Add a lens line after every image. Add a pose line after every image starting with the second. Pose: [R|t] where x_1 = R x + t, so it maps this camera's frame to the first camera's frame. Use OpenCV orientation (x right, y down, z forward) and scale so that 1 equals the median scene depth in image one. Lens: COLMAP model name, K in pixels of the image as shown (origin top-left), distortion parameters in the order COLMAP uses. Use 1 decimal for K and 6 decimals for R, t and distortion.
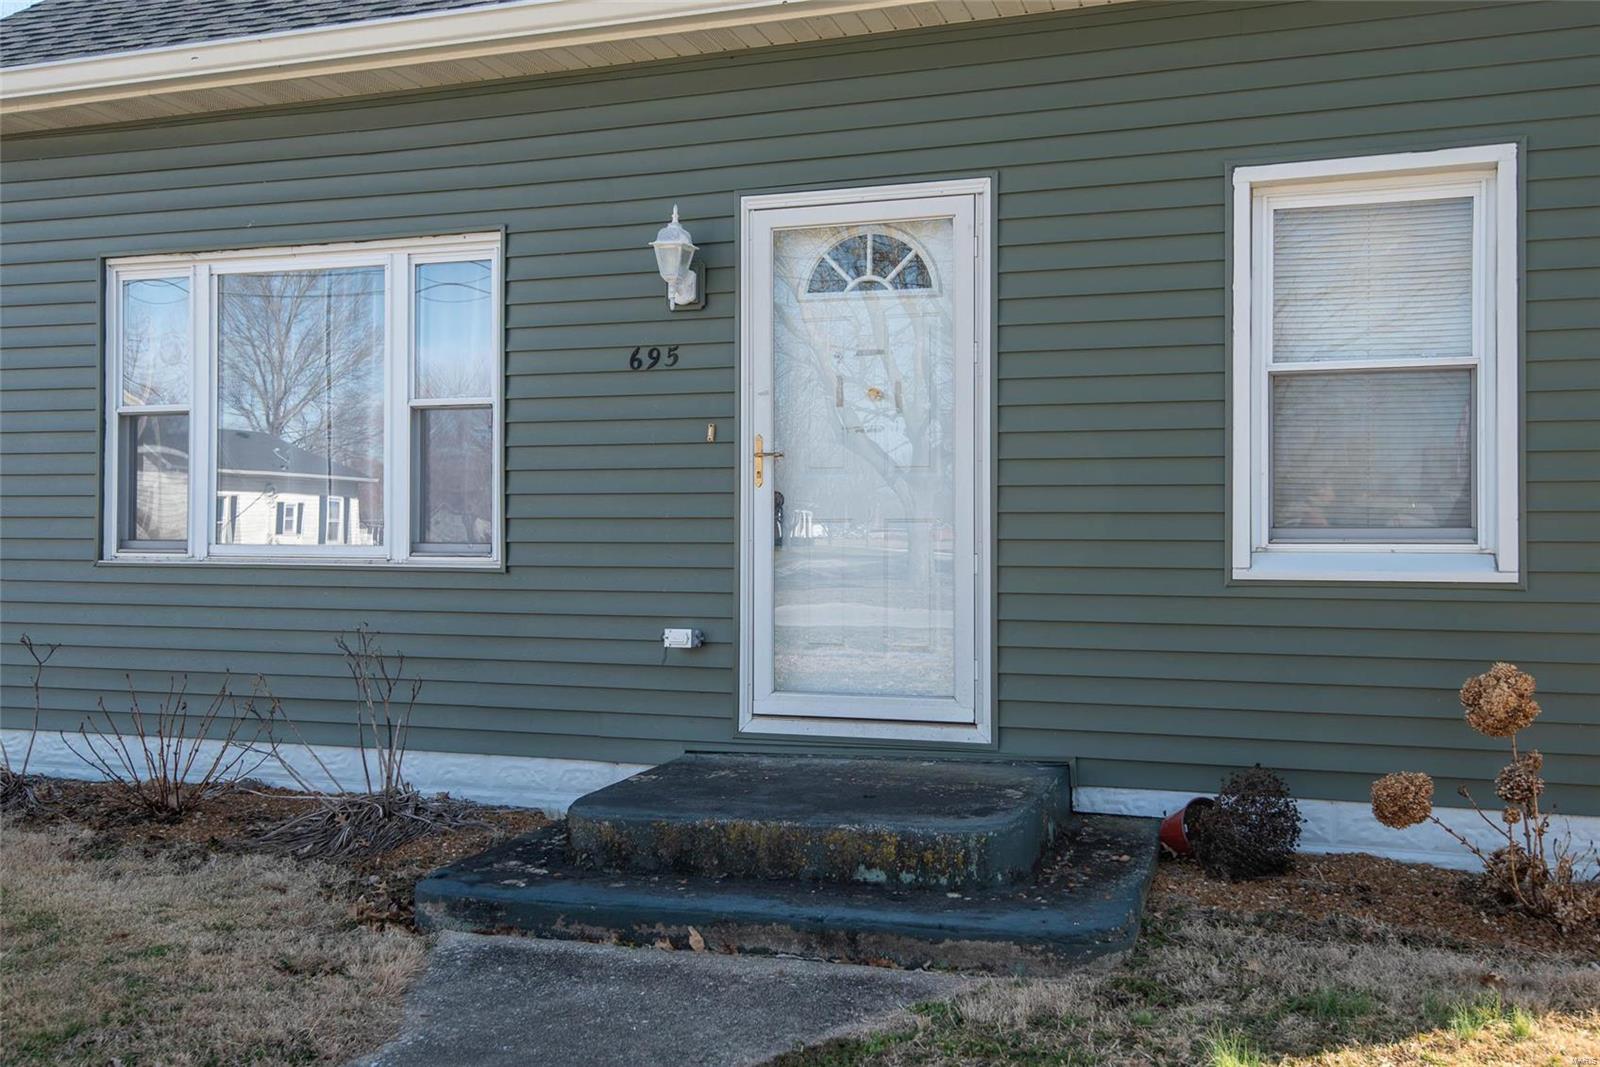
lens RADIAL K [[1507.8, 0, 808.9], [0, 1507.8, 519.6], [0, 0, 1]] dist [0.037988, 0.000000]
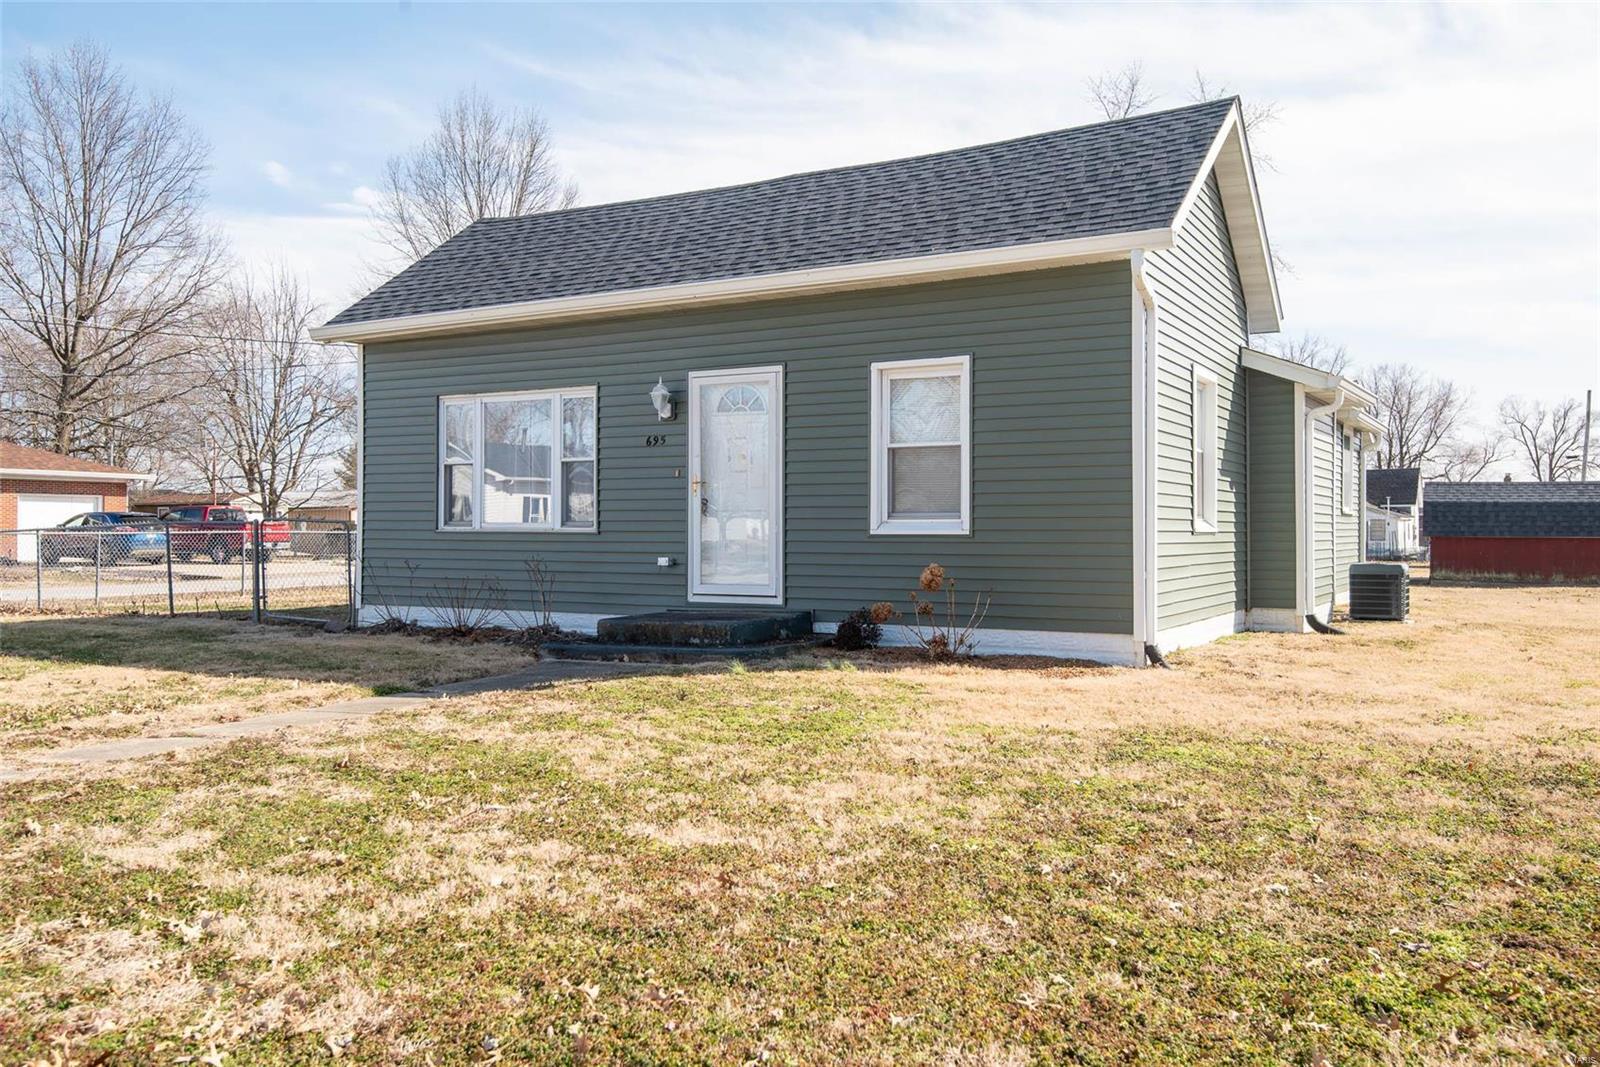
lens RADIAL K [[1276.8, 0, 795.2], [0, 1276.8, 545.1], [0, 0, 1]] dist [0.026441, -0.004304]
pose [[0.982539, 0.004561, -0.186000, 0.482514], [-0.002117, 0.999909, 0.013338, 0.026545], [0.186043, -0.012712, 0.982459, -0.903700]]
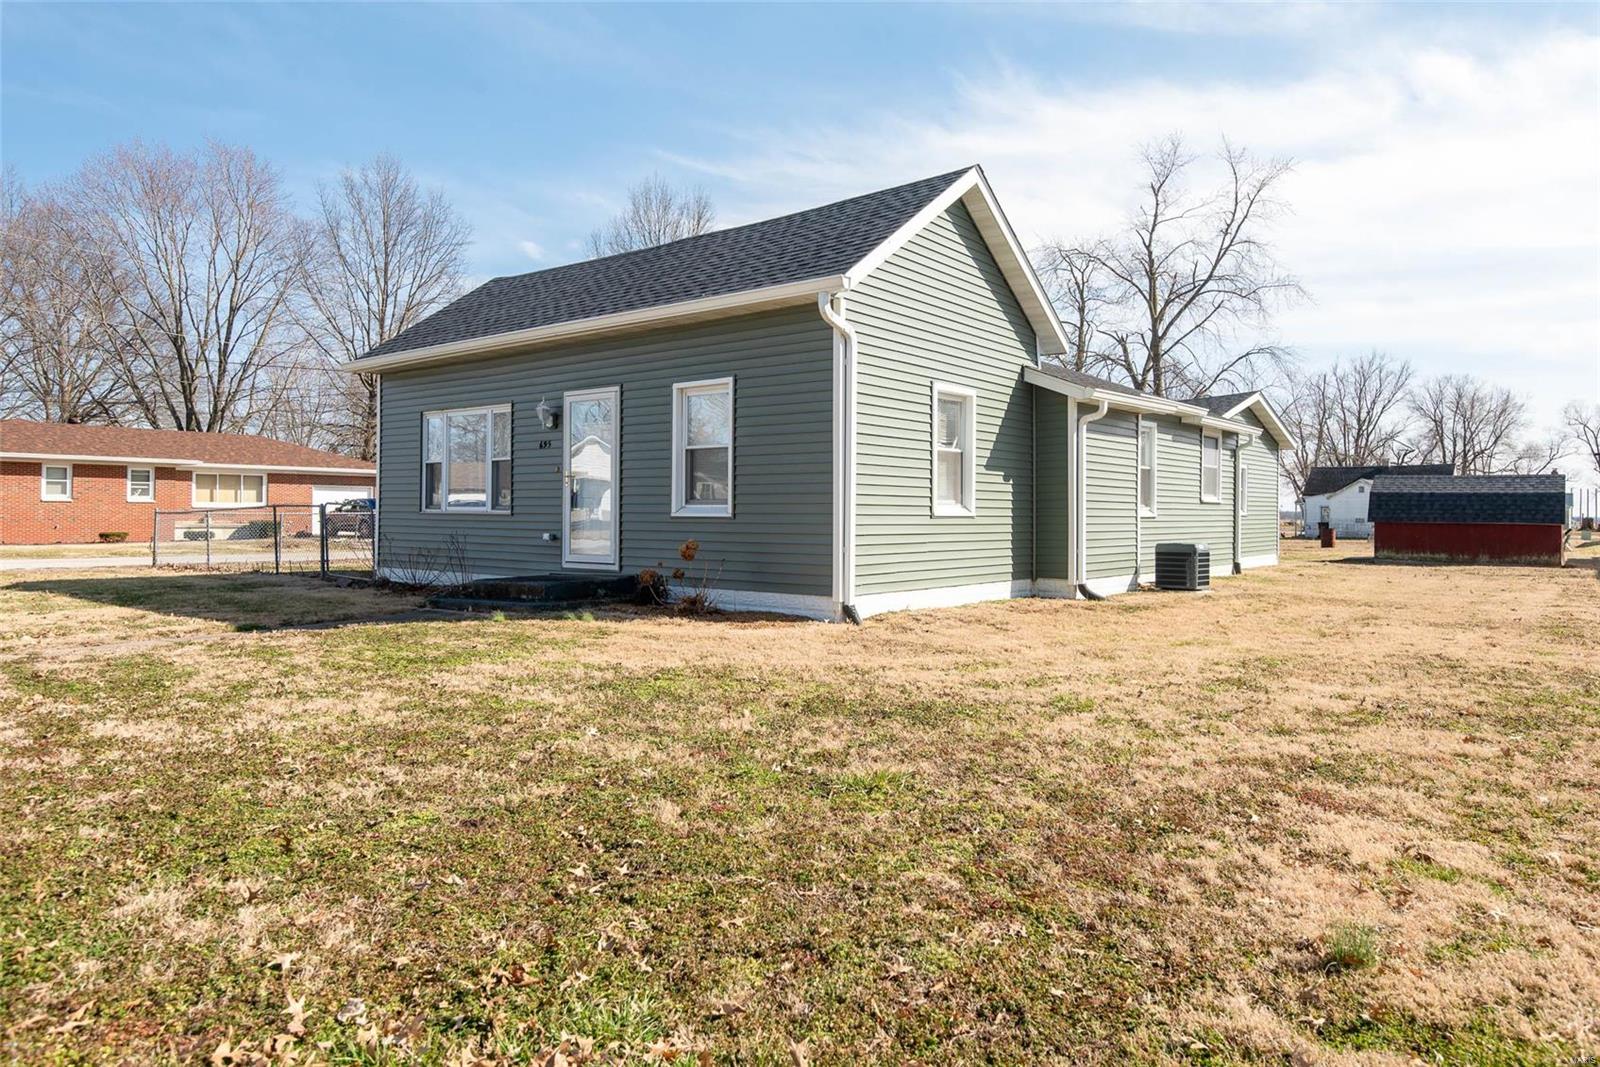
lens RADIAL K [[1017.8, 0, 805.7], [0, 1017.8, 517.2], [0, 0, 1]] dist [0.001595, -0.000288]
pose [[0.945333, 0.007716, -0.326014, 1.087223], [-0.006381, 0.999966, 0.005164, 0.025673], [0.326043, -0.002801, 0.945351, -0.782472]]
